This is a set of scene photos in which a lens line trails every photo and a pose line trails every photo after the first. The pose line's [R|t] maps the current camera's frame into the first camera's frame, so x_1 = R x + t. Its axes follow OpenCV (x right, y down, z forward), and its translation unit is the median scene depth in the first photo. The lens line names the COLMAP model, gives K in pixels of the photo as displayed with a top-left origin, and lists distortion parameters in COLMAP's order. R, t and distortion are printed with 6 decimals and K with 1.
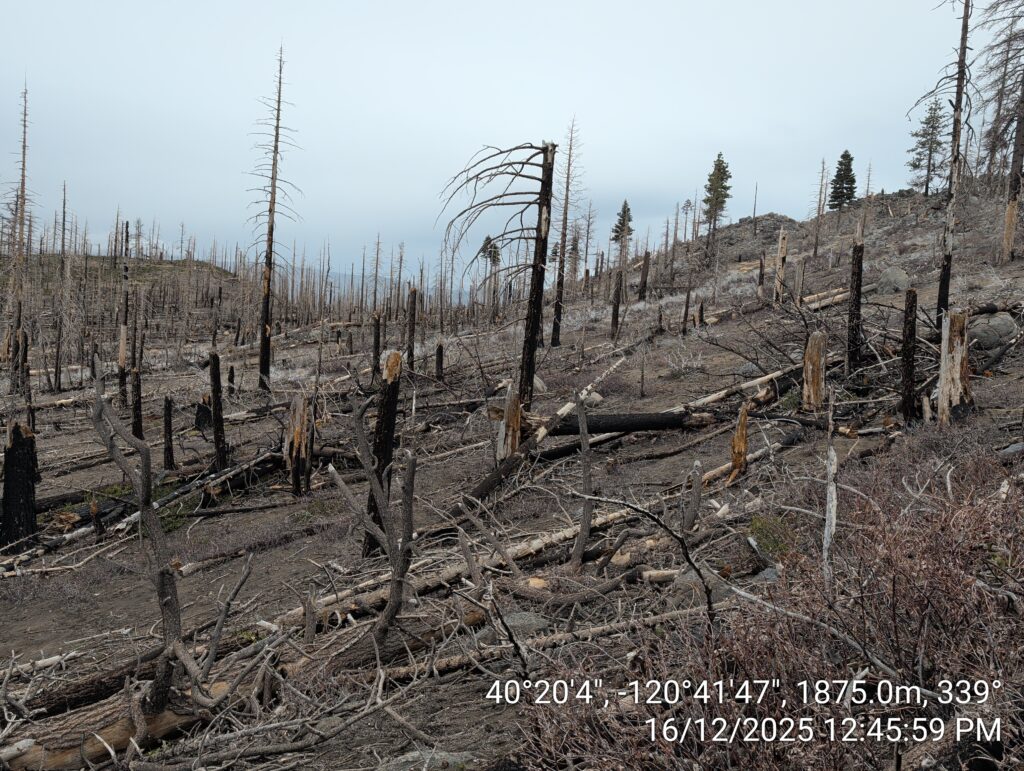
lens RADIAL K [[684.7, 0, 515.1], [0, 684.7, 381.3], [0, 0, 1]] dist [0.037758, -0.012710]
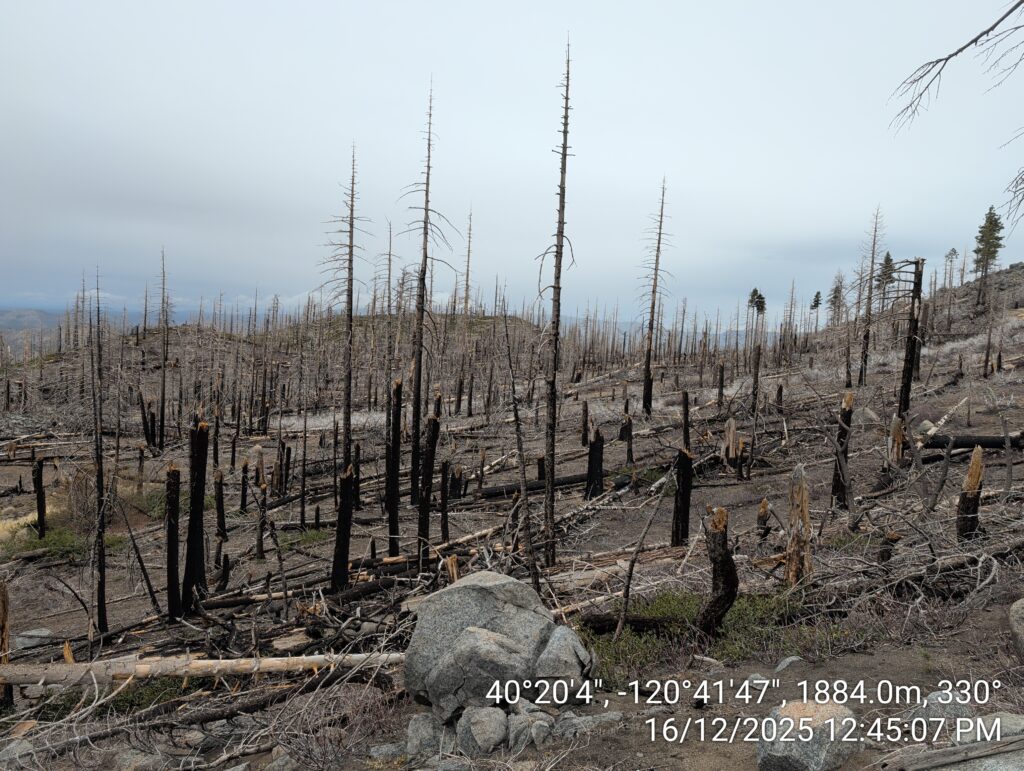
lens RADIAL K [[684.7, 0, 508.3], [0, 684.7, 392.5], [0, 0, 1]] dist [0.037758, -0.012710]
pose [[0.963531, 0.012745, -0.267293, -0.241836], [-0.021456, 0.999329, -0.029695, 0.011696], [0.266735, 0.034347, 0.963158, -0.422061]]
